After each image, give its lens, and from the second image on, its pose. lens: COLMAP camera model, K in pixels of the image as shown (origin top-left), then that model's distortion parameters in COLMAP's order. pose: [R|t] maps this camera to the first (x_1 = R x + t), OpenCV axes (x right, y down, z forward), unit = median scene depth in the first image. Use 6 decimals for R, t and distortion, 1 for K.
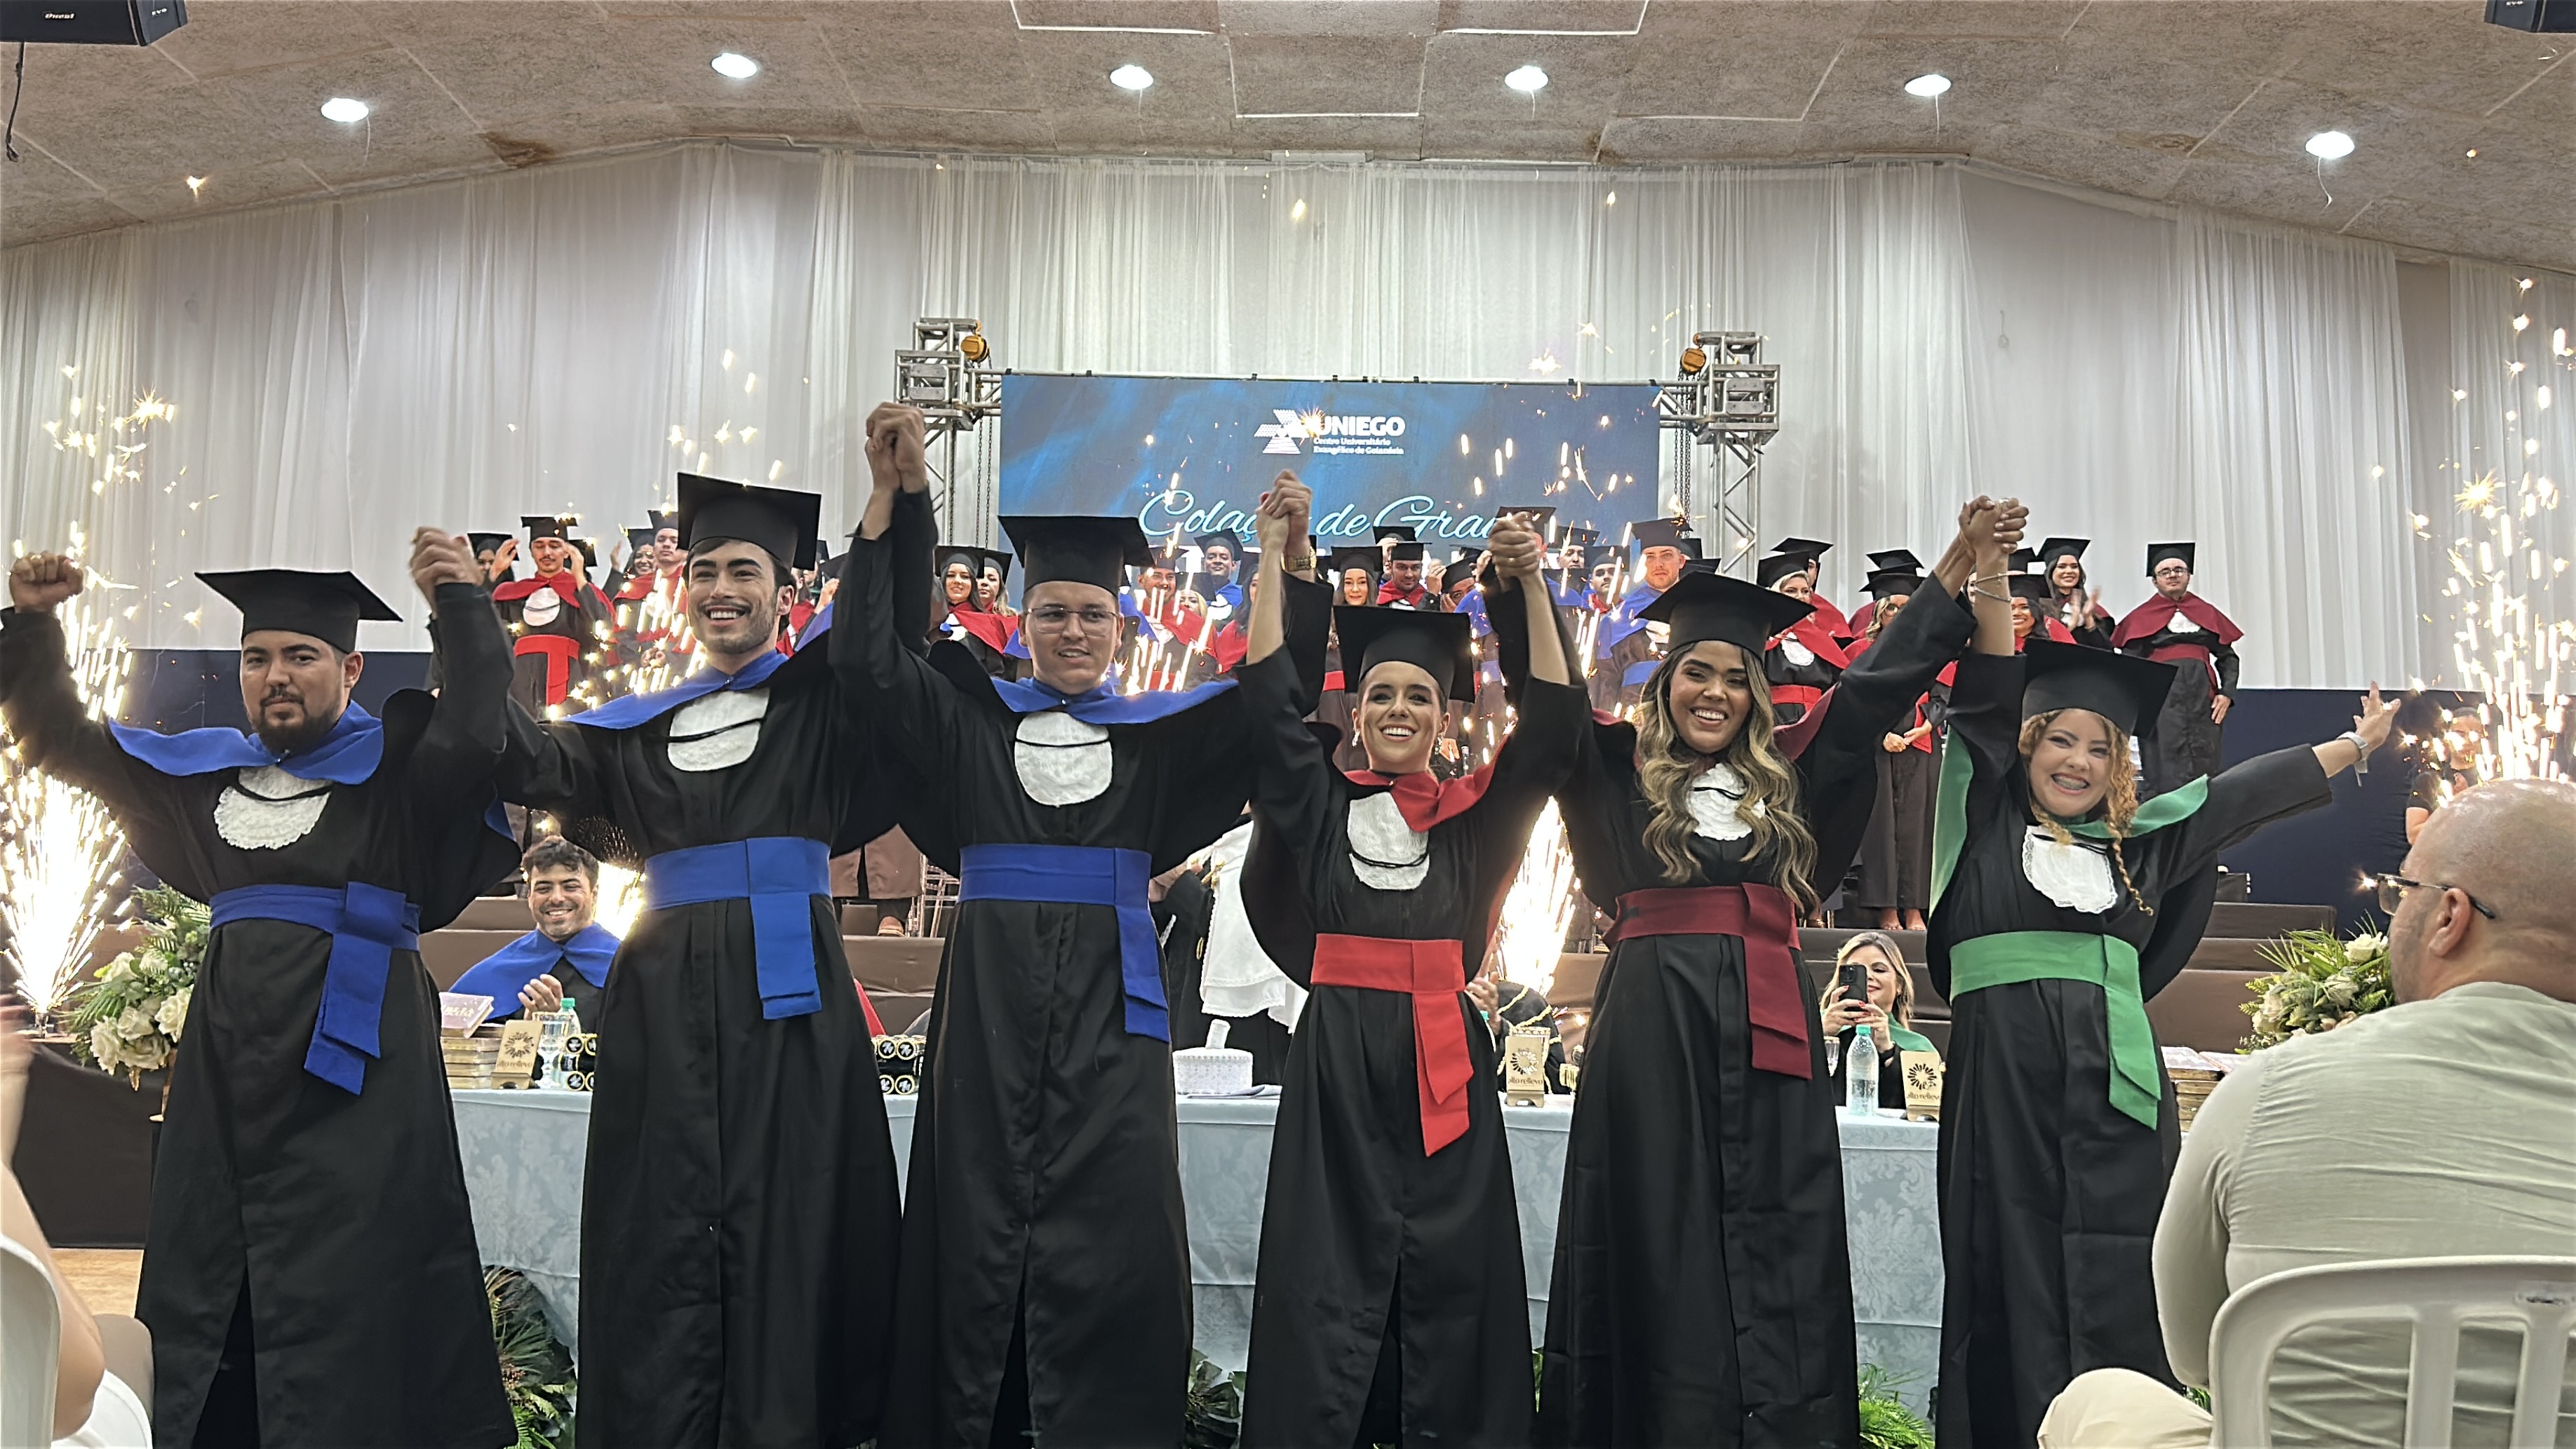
lens RADIAL K [[2101.5, 0, 1288.0], [0, 2101.5, 724.5], [0, 0, 1]] dist [0.110457, -0.001432]
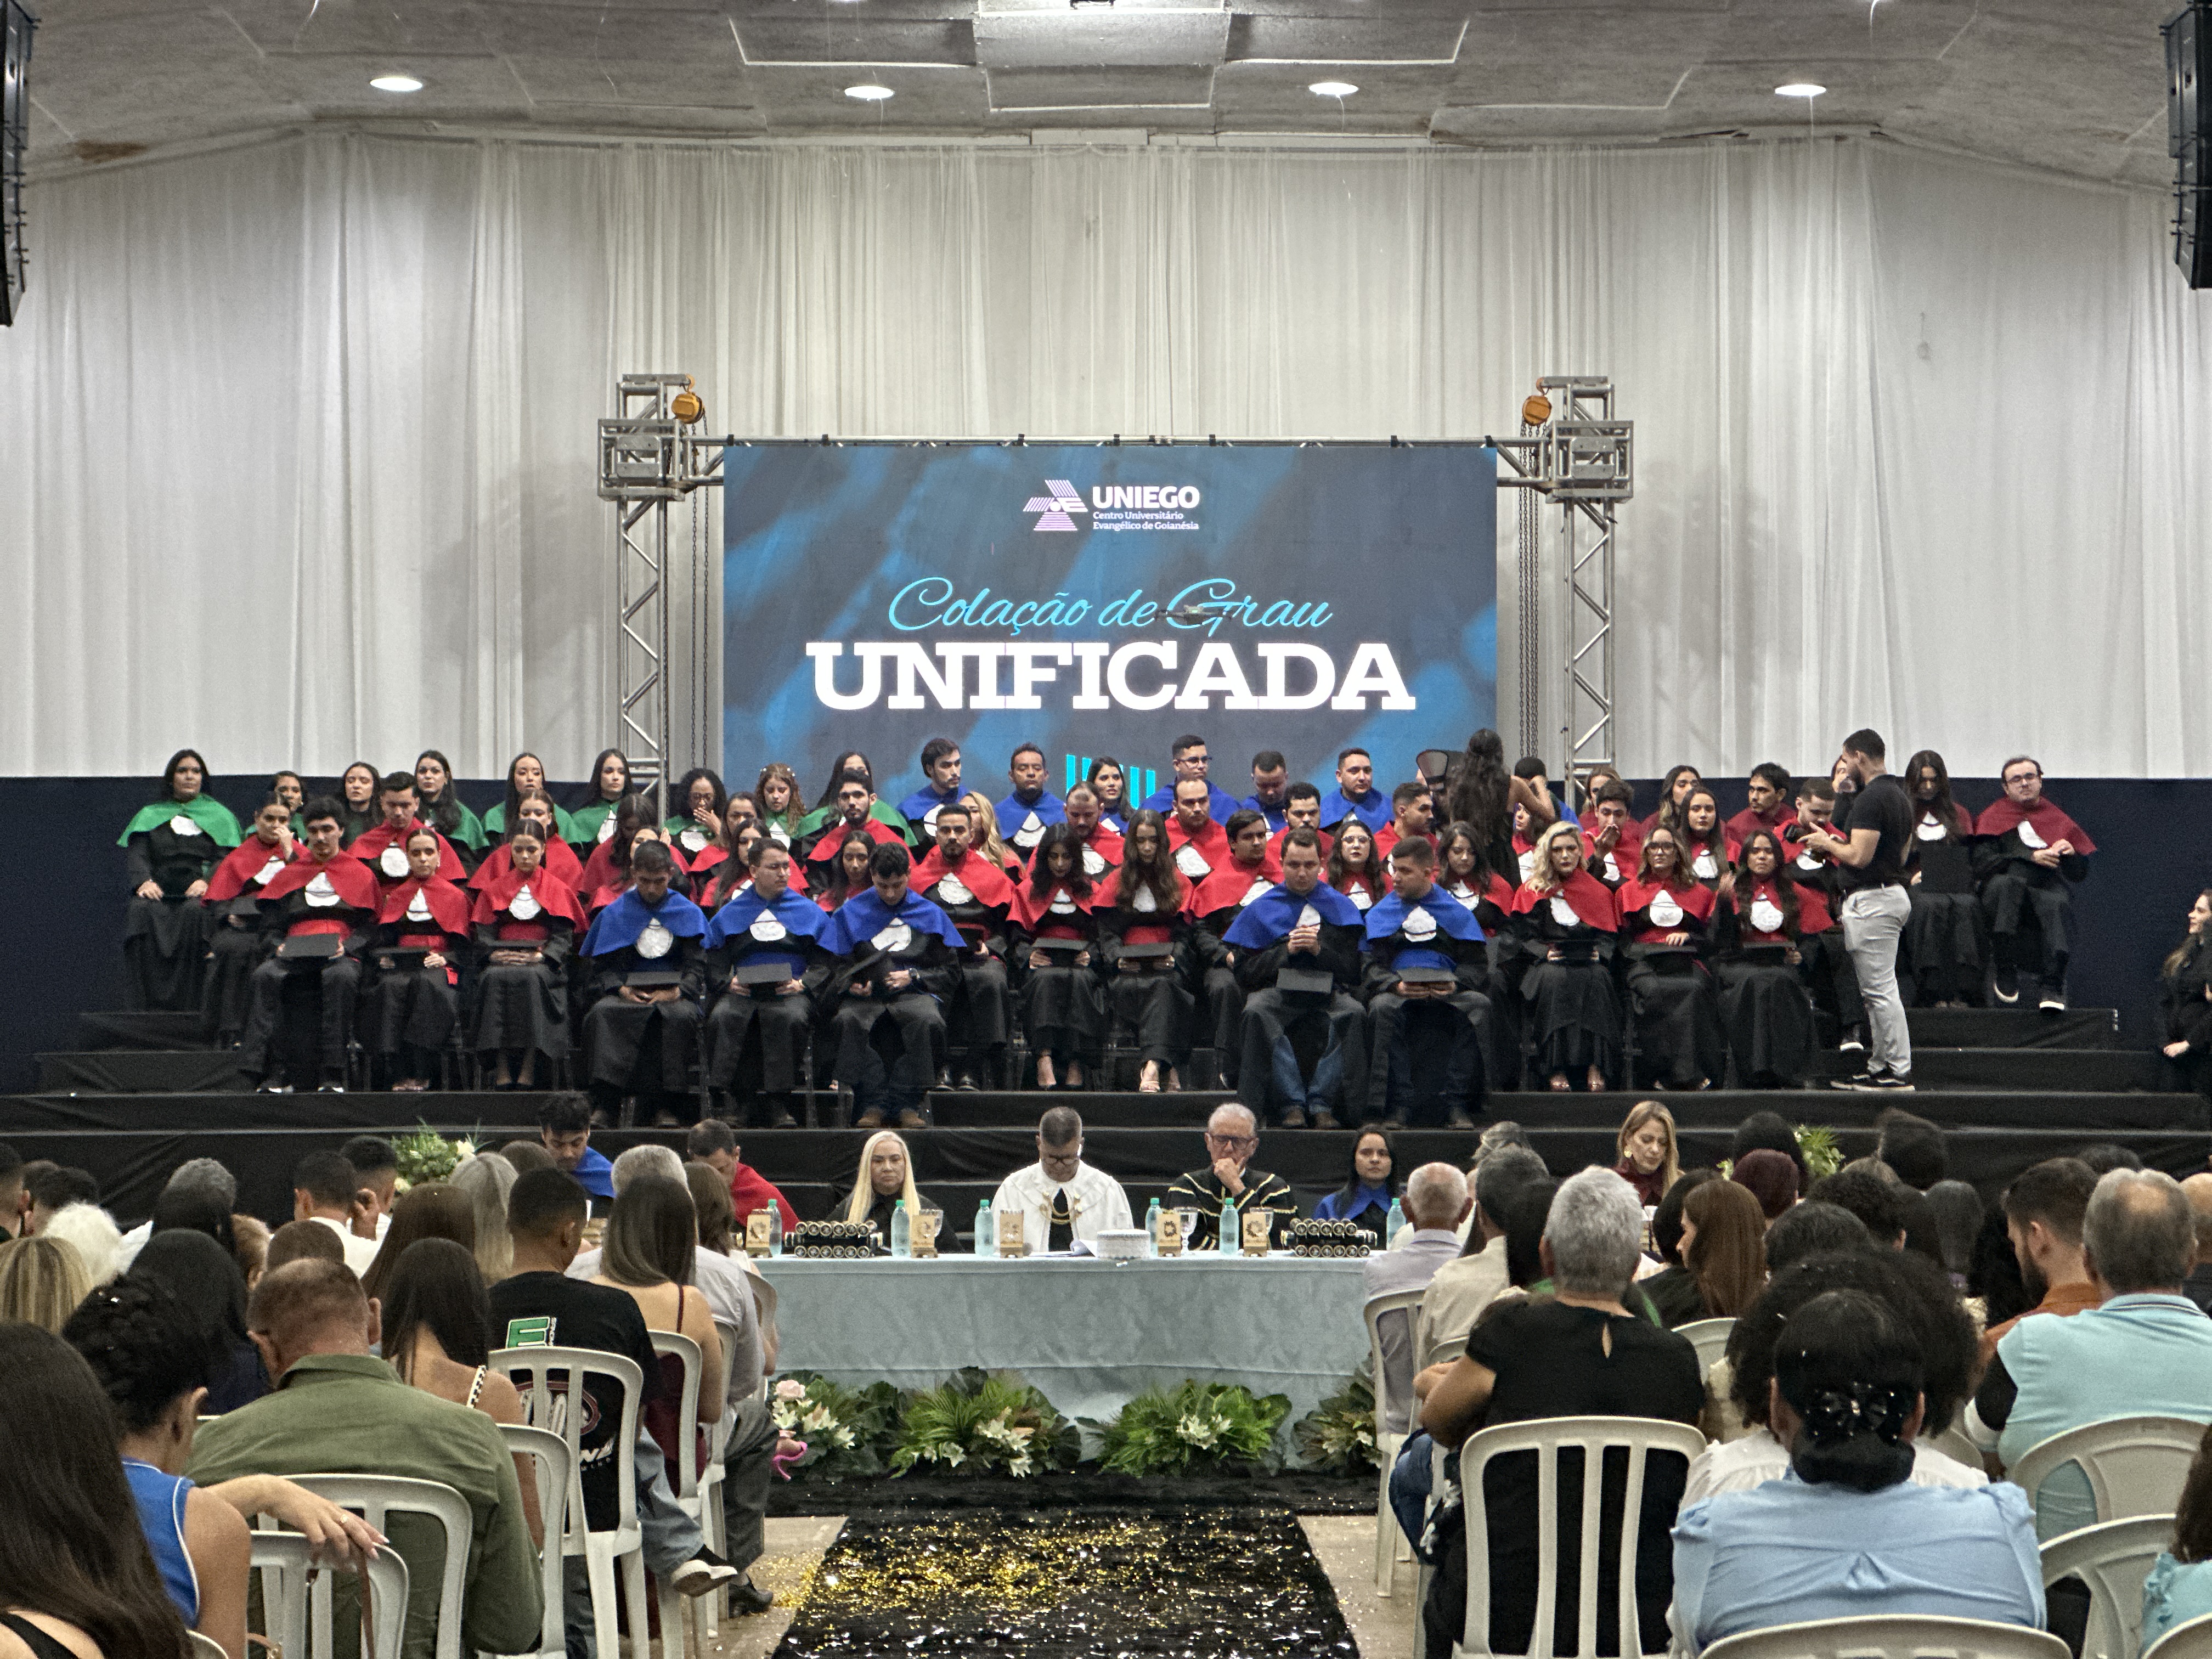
lens RADIAL K [[4547.9, 0, 1106.0], [0, 4547.9, 829.5], [0, 0, 1]] dist [0.196321, 0.120497]
pose [[0.999522, -0.022286, 0.021415, -0.023949], [0.020772, 0.997435, 0.068497, -0.129984], [-0.022887, -0.068019, 0.997421, -0.816012]]
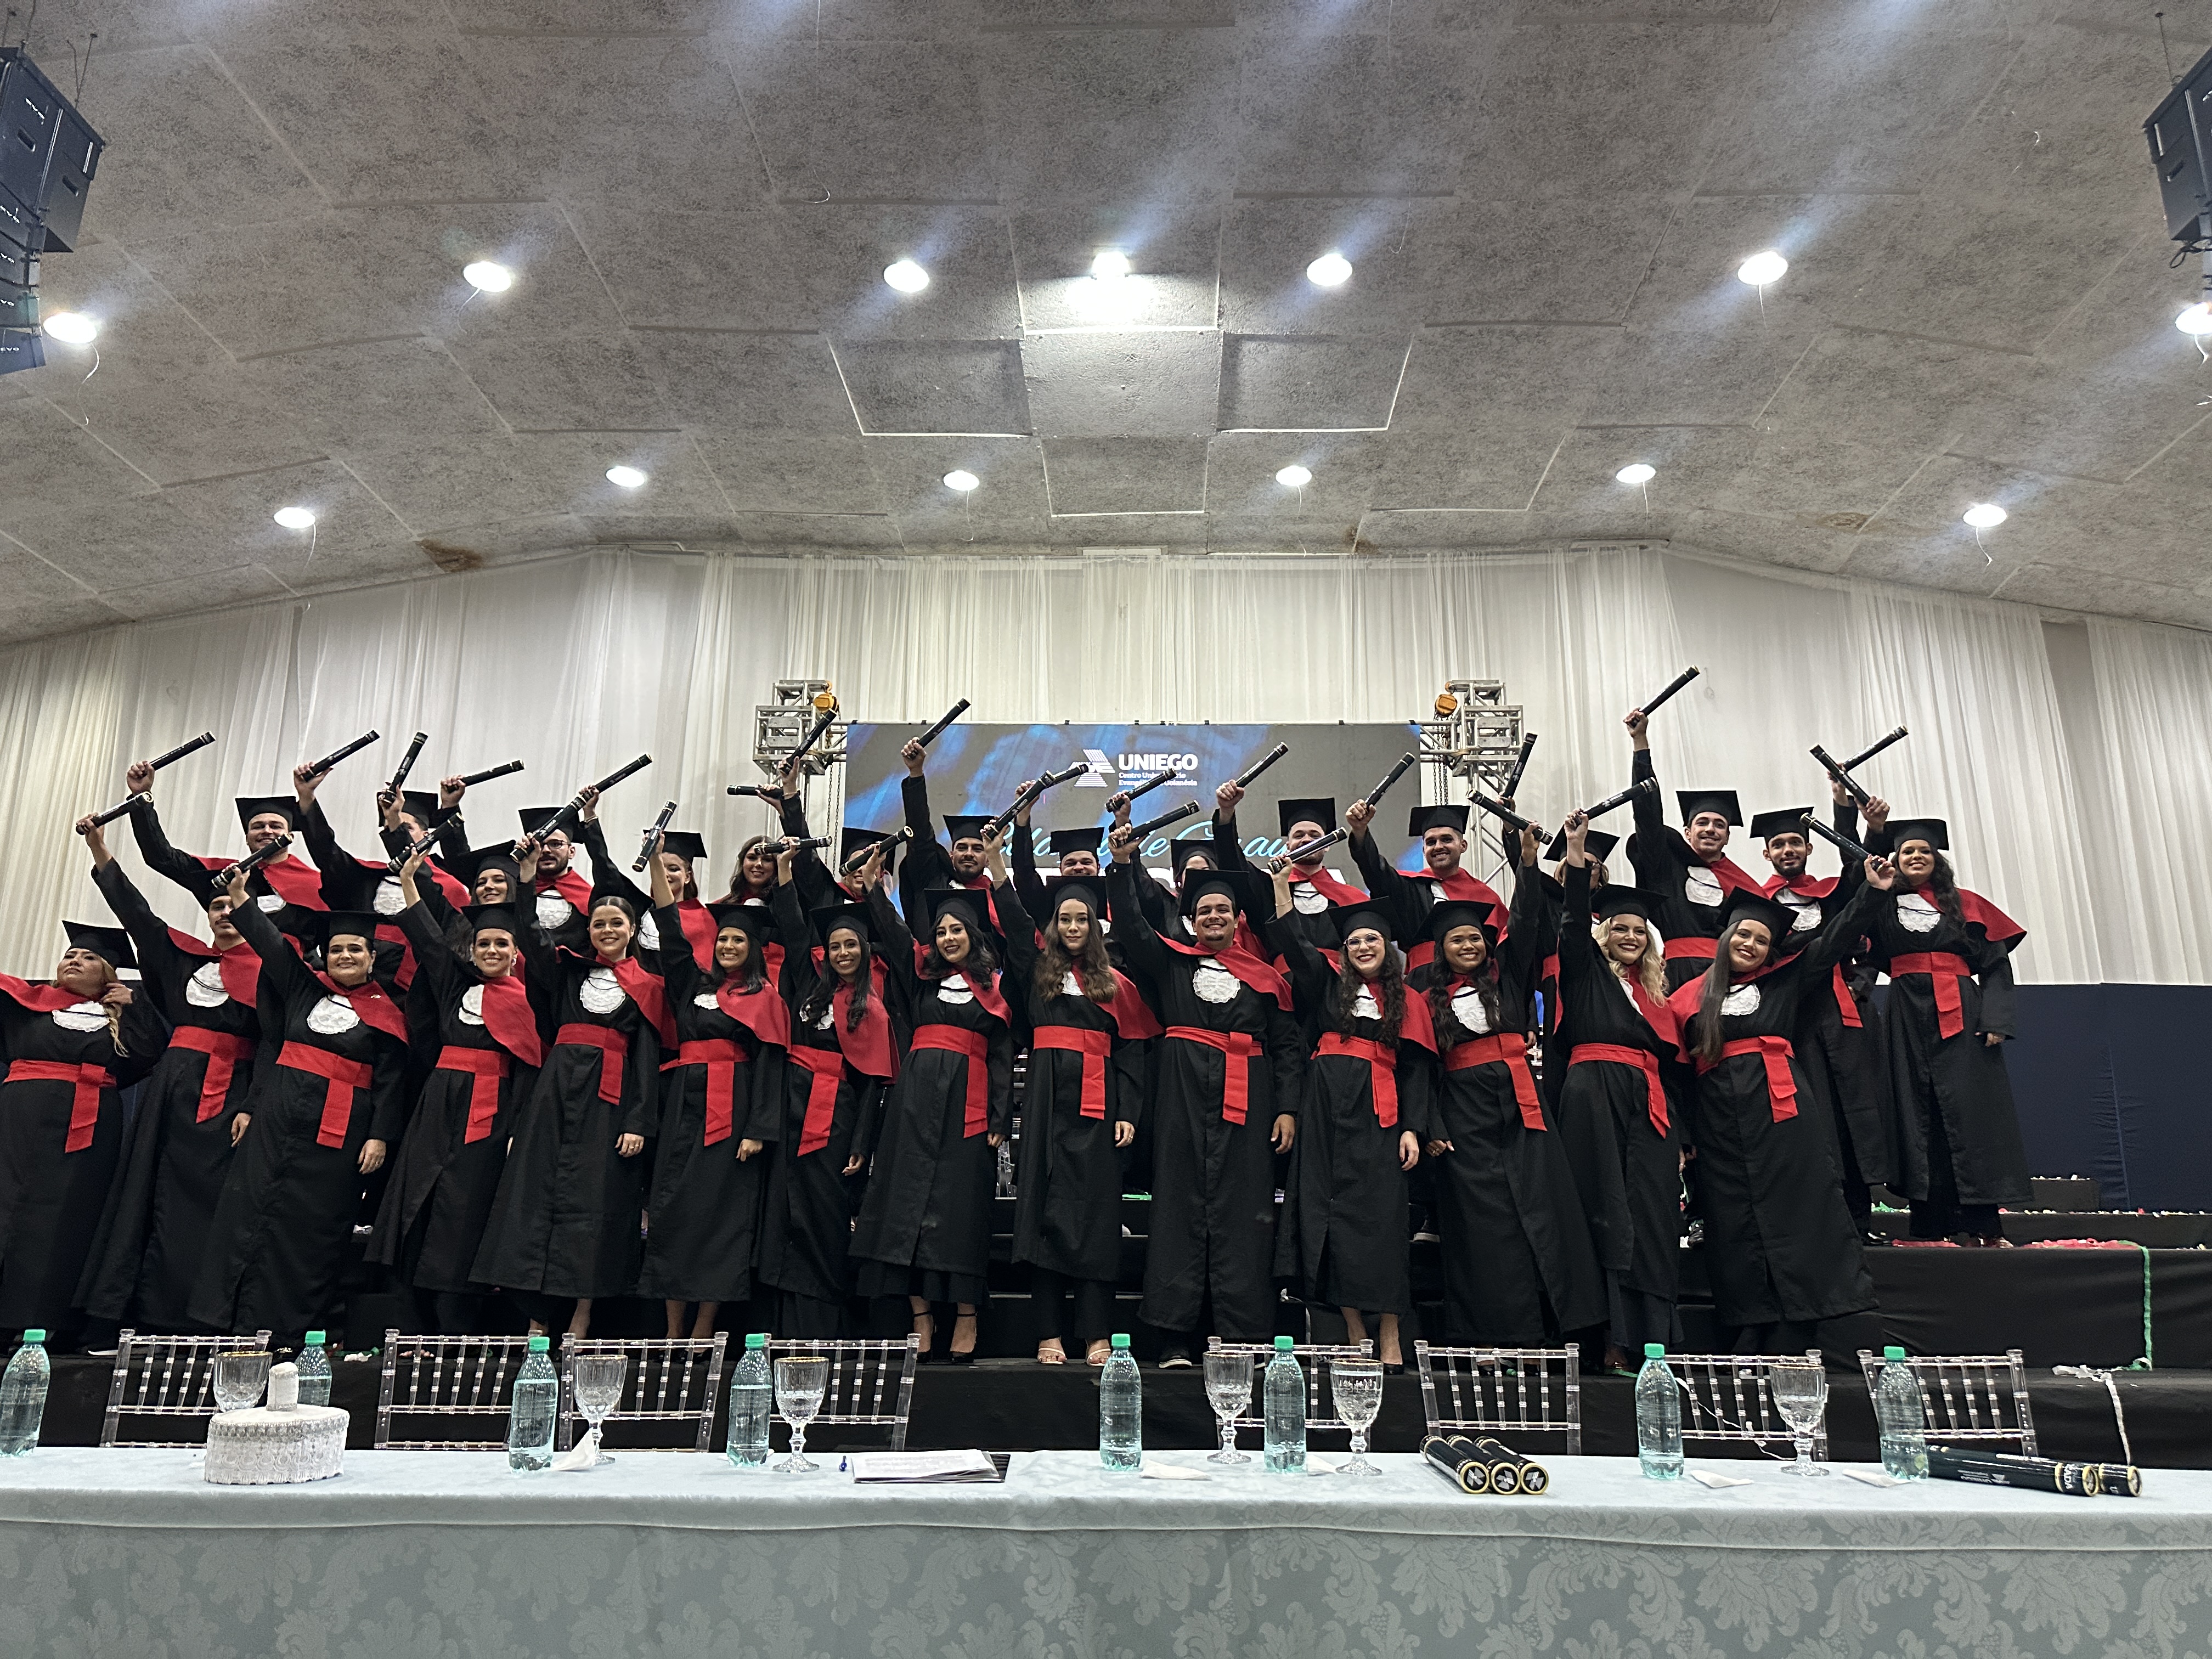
lens RADIAL K [[1504.1, 0, 1110.2], [0, 1504.1, 861.0], [0, 0, 1]] dist [0.108754, -0.091232]
pose [[0.999803, -0.016168, -0.011494, 0.015807], [0.014483, 0.990871, -0.134037, 0.020504], [0.013556, 0.133844, 0.990910, 0.187743]]
